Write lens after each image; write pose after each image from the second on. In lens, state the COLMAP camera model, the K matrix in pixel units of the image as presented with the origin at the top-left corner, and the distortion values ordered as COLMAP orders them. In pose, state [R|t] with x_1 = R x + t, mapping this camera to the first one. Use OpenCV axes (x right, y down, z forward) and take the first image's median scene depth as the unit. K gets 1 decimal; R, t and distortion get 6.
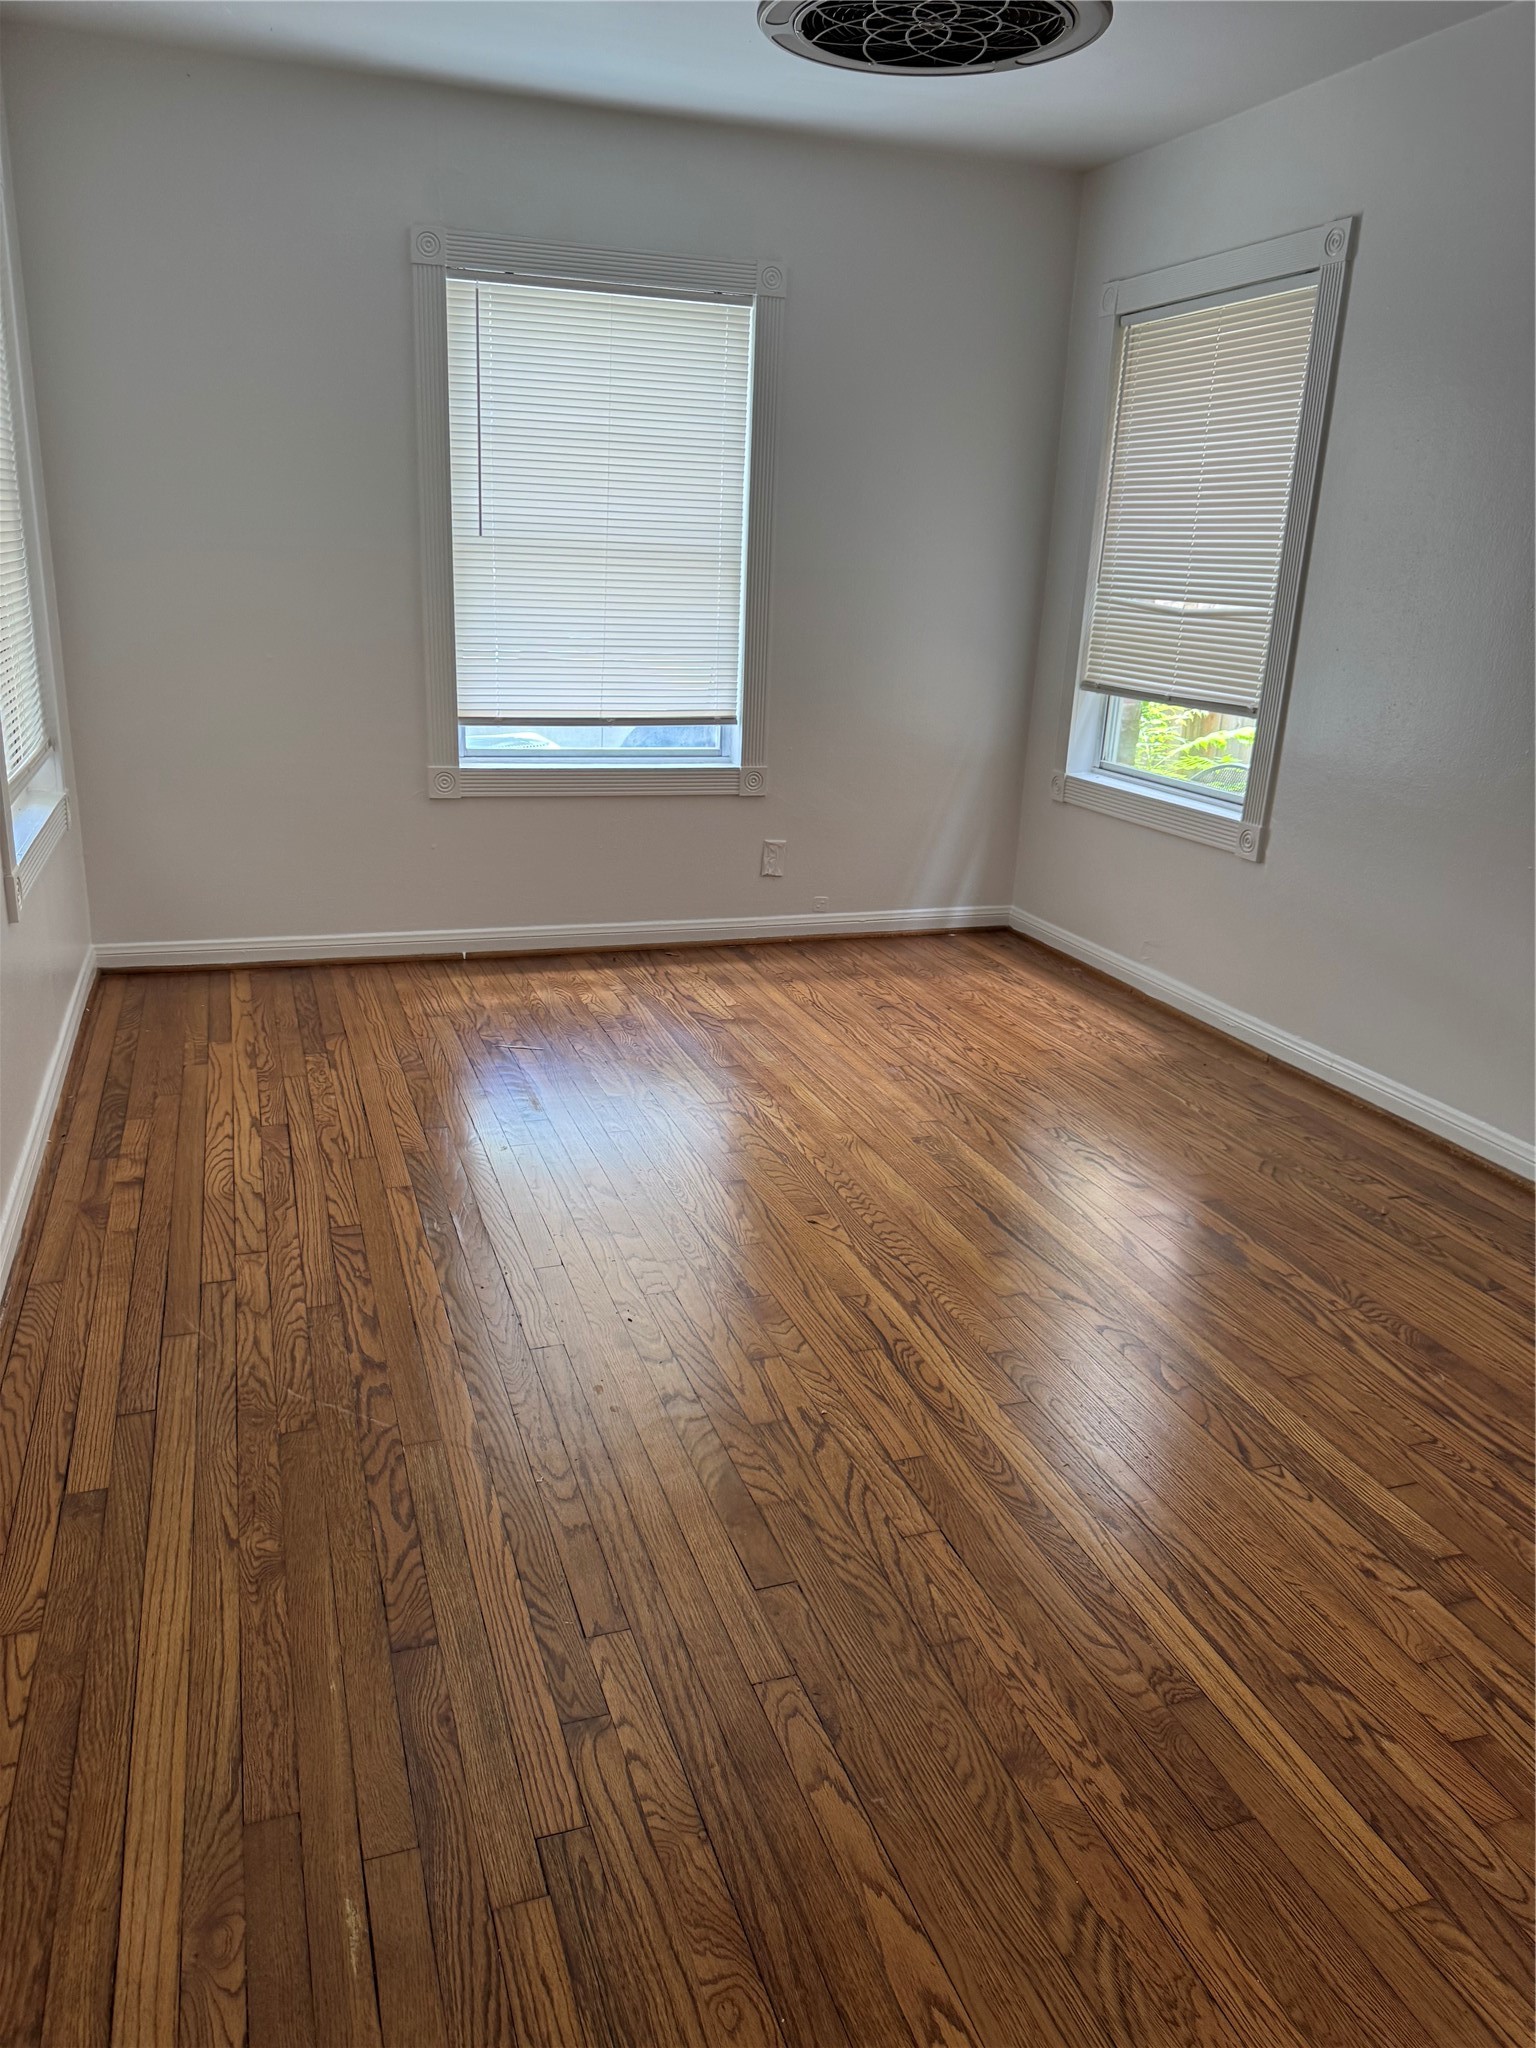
lens RADIAL K [[1473.5, 0, 764.7], [0, 1473.5, 1022.8], [0, 0, 1]] dist [0.012946, -0.010572]
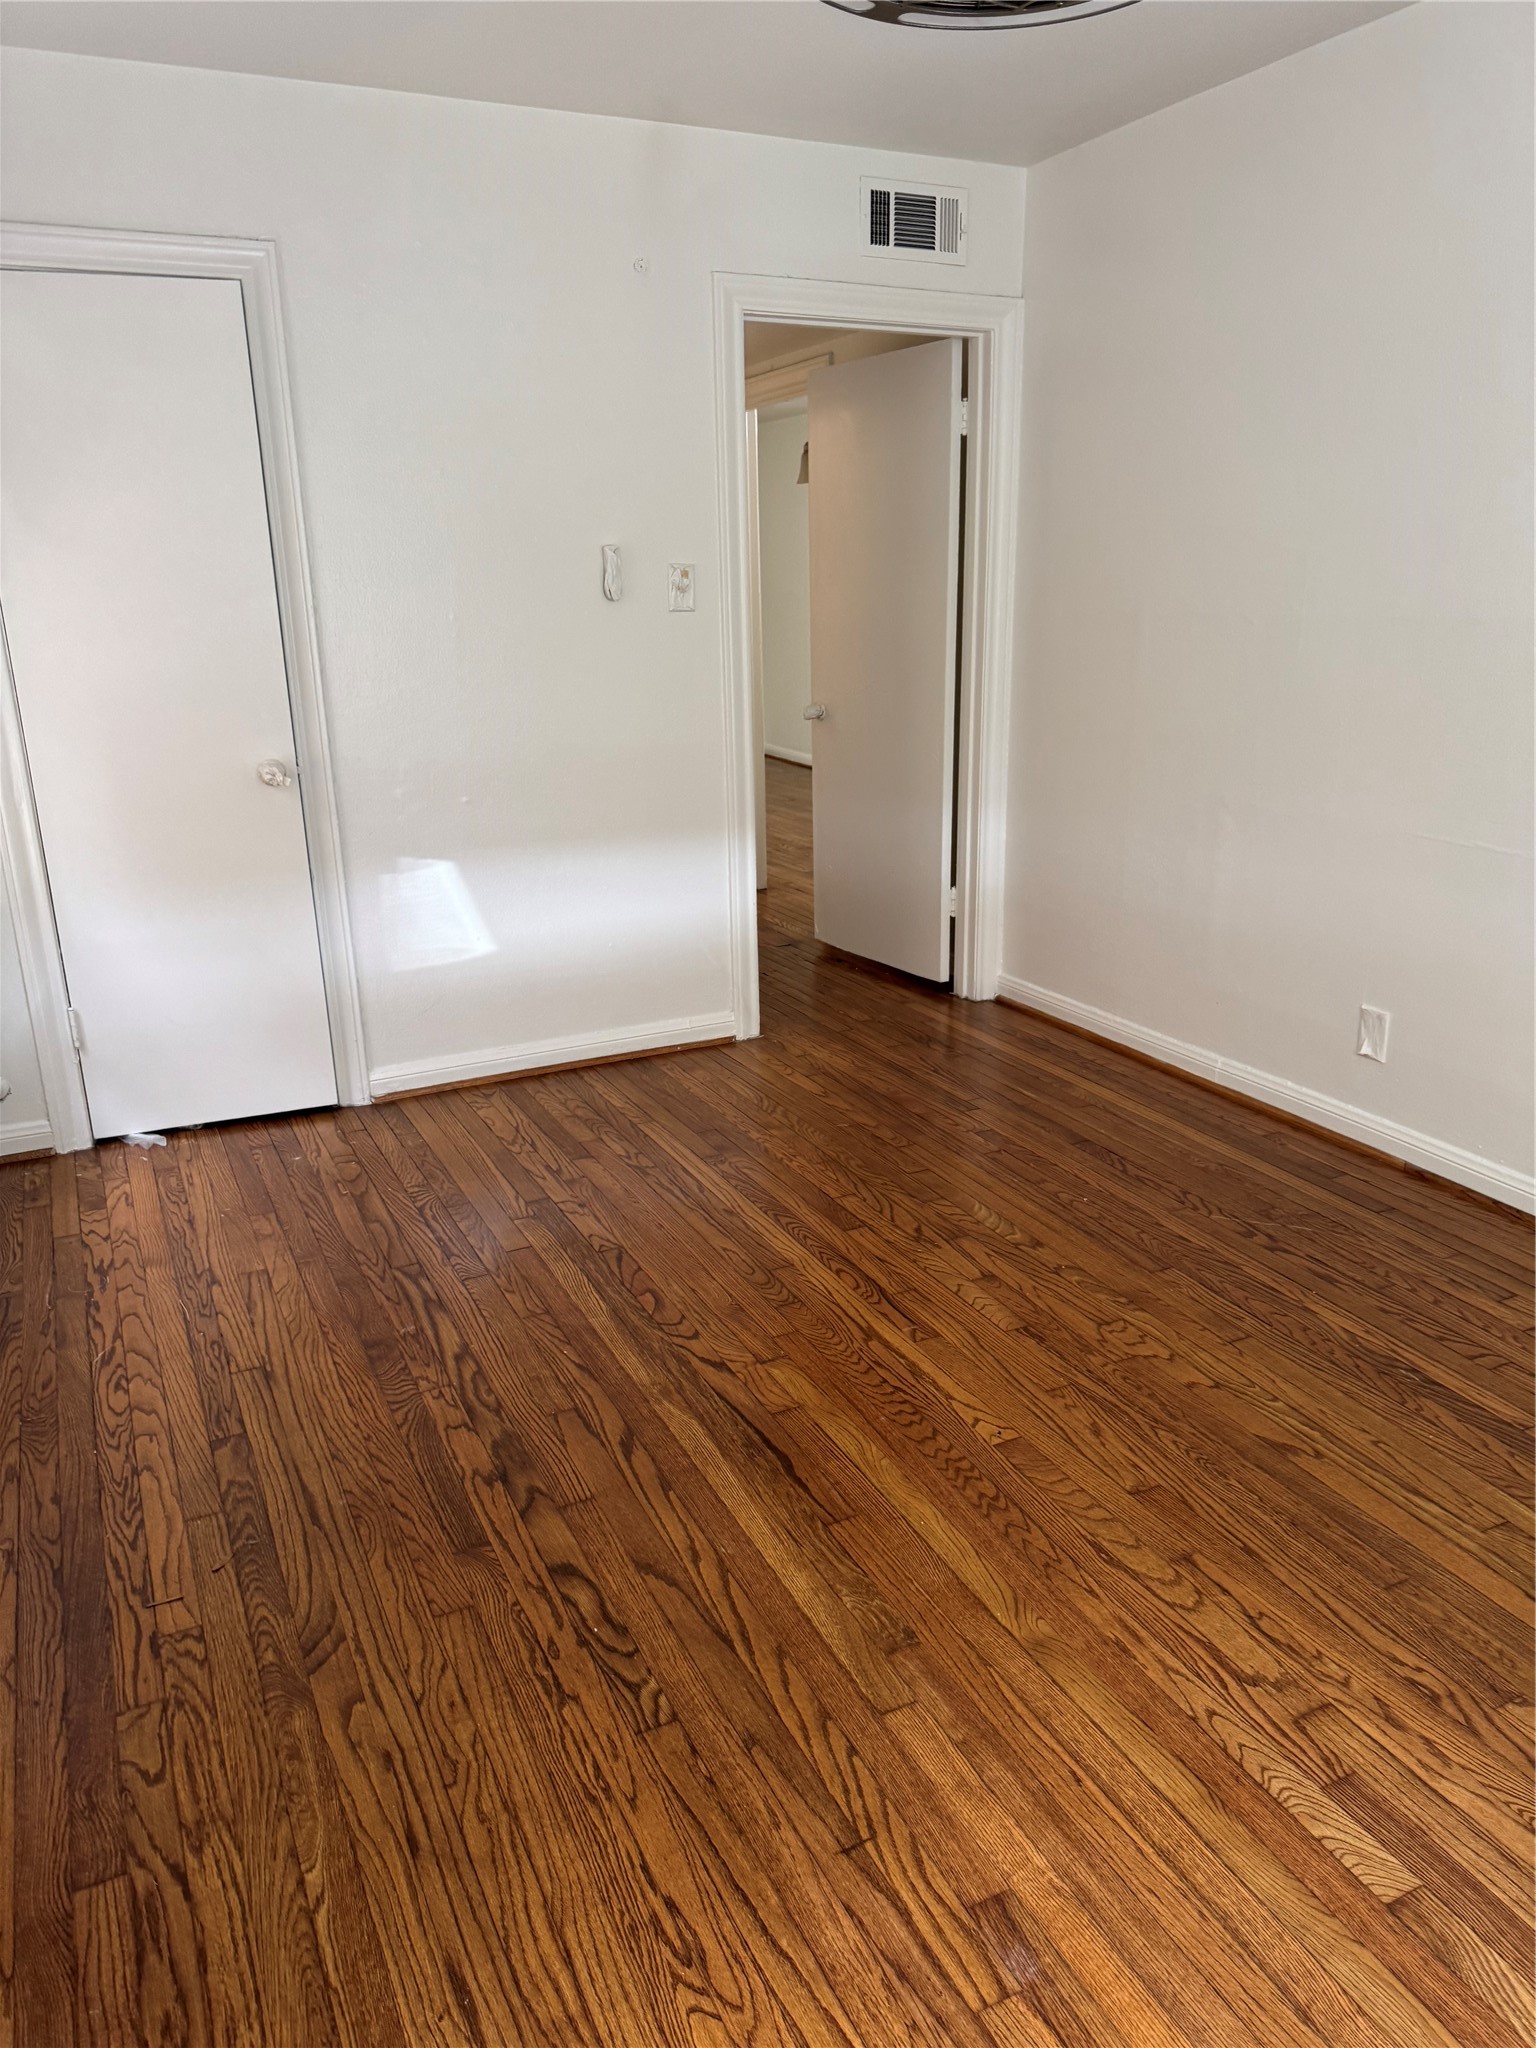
lens RADIAL K [[1473.5, 0, 770.2], [0, 1473.5, 1027.6], [0, 0, 1]] dist [0.012946, -0.010572]
pose [[-0.994052, 0.017857, -0.107437, 0.289083], [-0.045401, 0.828728, 0.557807, -0.587795], [0.098997, 0.559367, -0.822988, 1.793687]]
